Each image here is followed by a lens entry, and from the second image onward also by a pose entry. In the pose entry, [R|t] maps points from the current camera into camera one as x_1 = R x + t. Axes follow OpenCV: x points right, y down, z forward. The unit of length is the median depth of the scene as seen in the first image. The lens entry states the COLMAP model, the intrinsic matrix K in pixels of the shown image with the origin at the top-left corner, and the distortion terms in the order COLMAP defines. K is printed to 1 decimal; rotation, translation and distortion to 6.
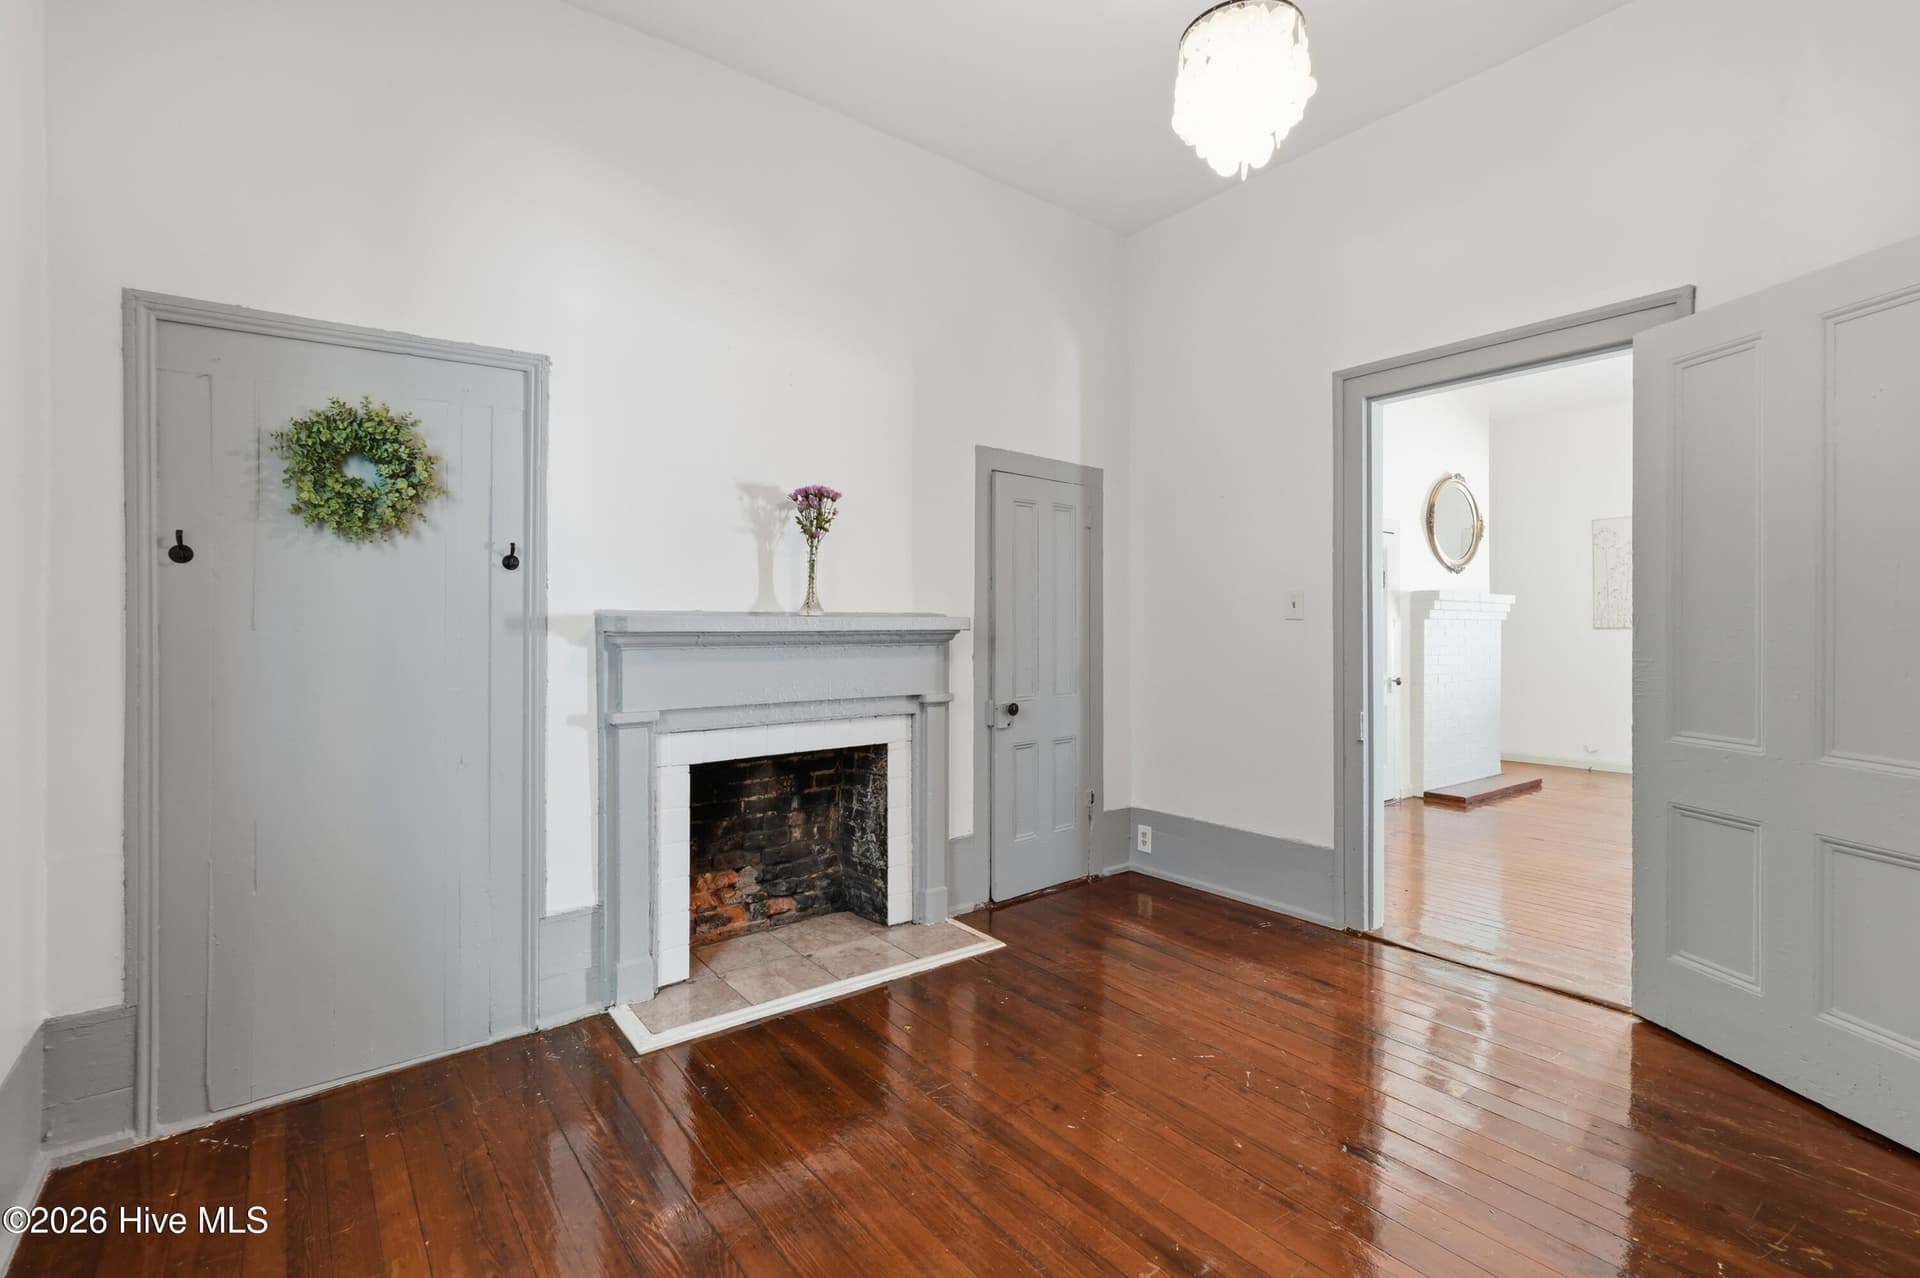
lens RADIAL K [[854.0, 0, 953.9], [0, 854.0, 627.1], [0, 0, 1]] dist [0.004452, 0.000077]
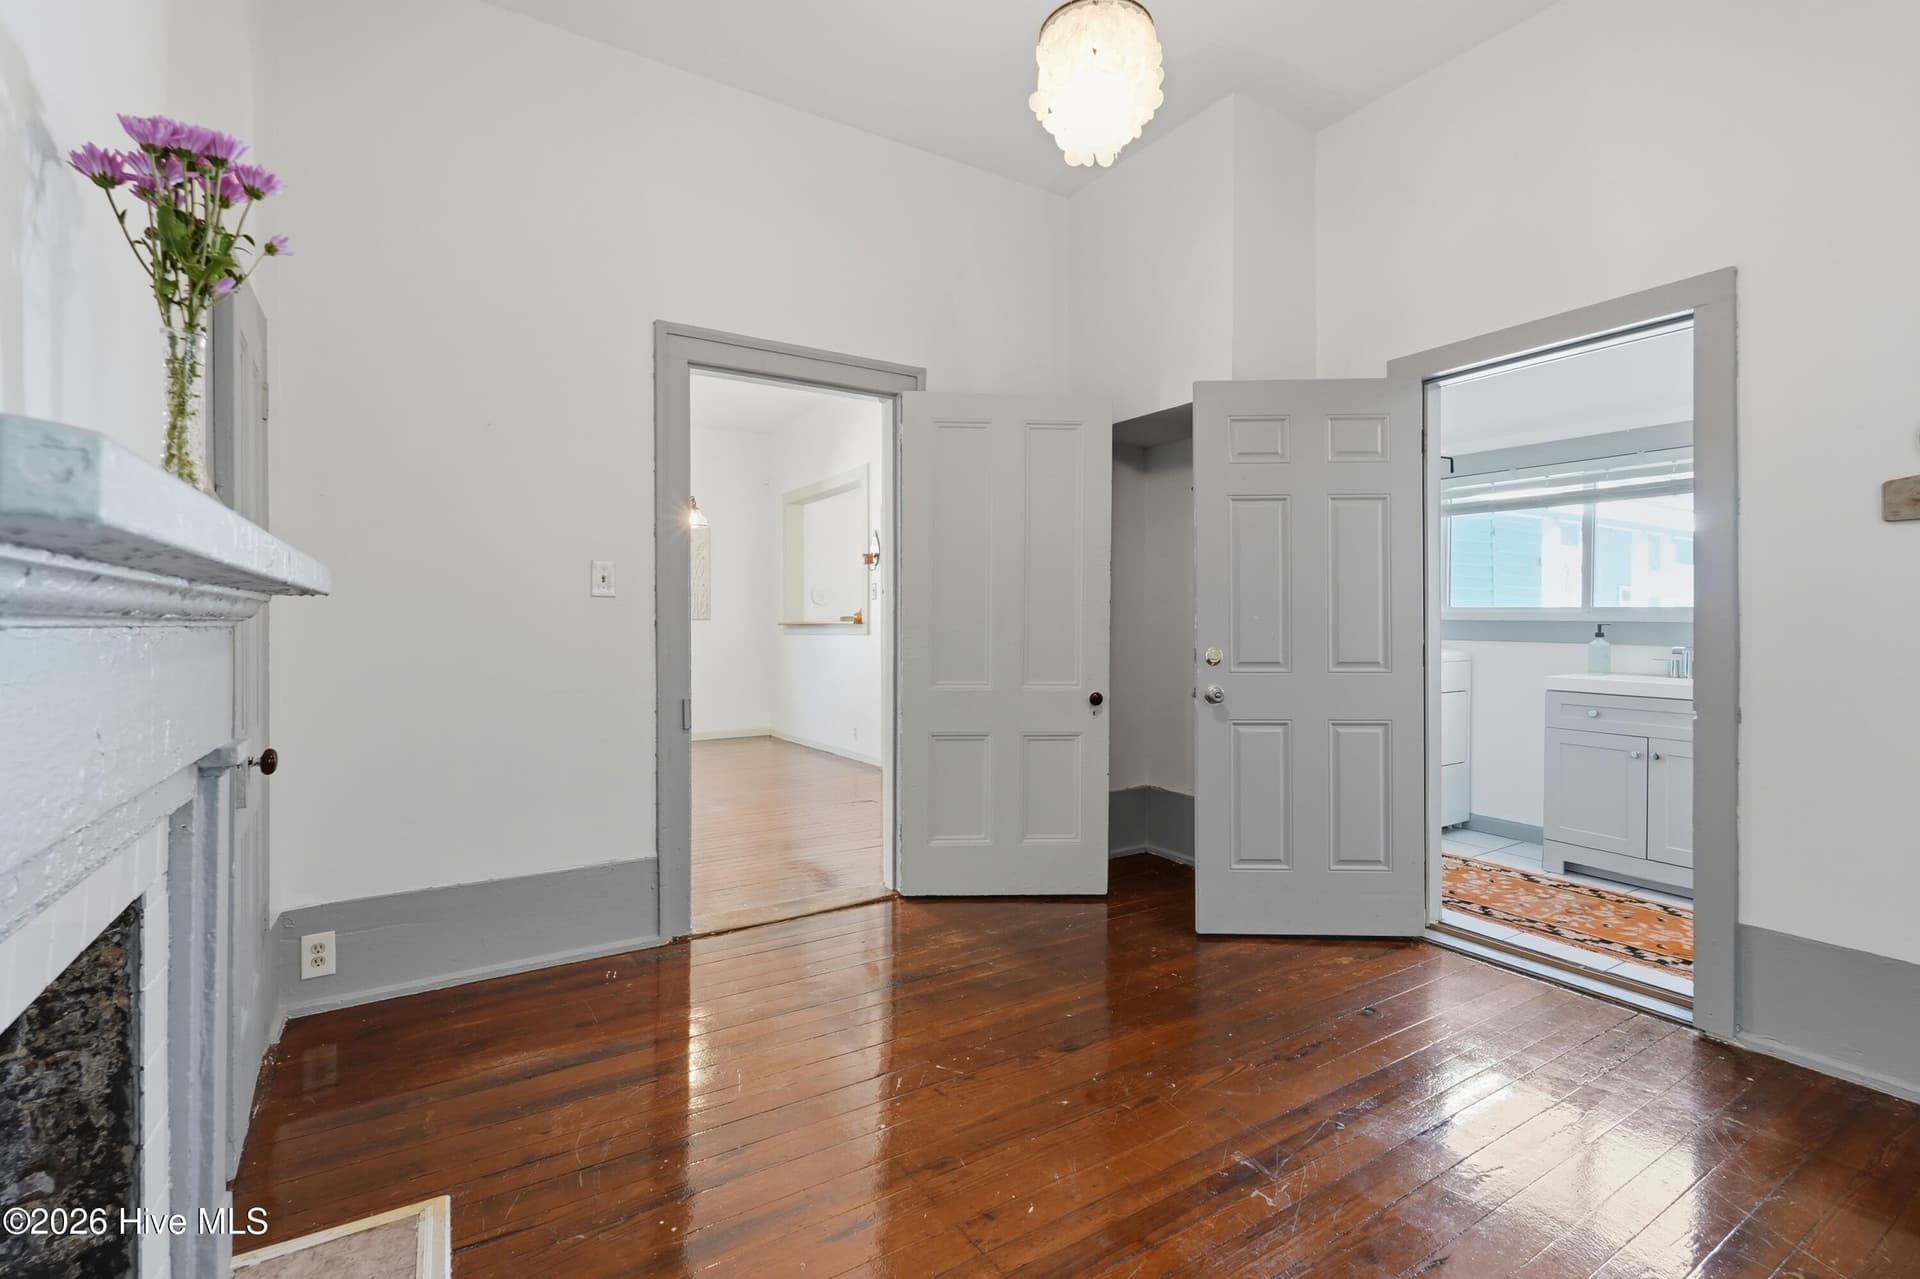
lens RADIAL K [[854.0, 0, 952.7], [0, 854.0, 629.6], [0, 0, 1]] dist [0.004452, 0.000077]
pose [[0.103015, -0.003553, 0.994674, -0.409231], [0.004252, 0.999986, 0.003132, 0.022372], [-0.994671, 0.003906, 0.103028, 0.605285]]
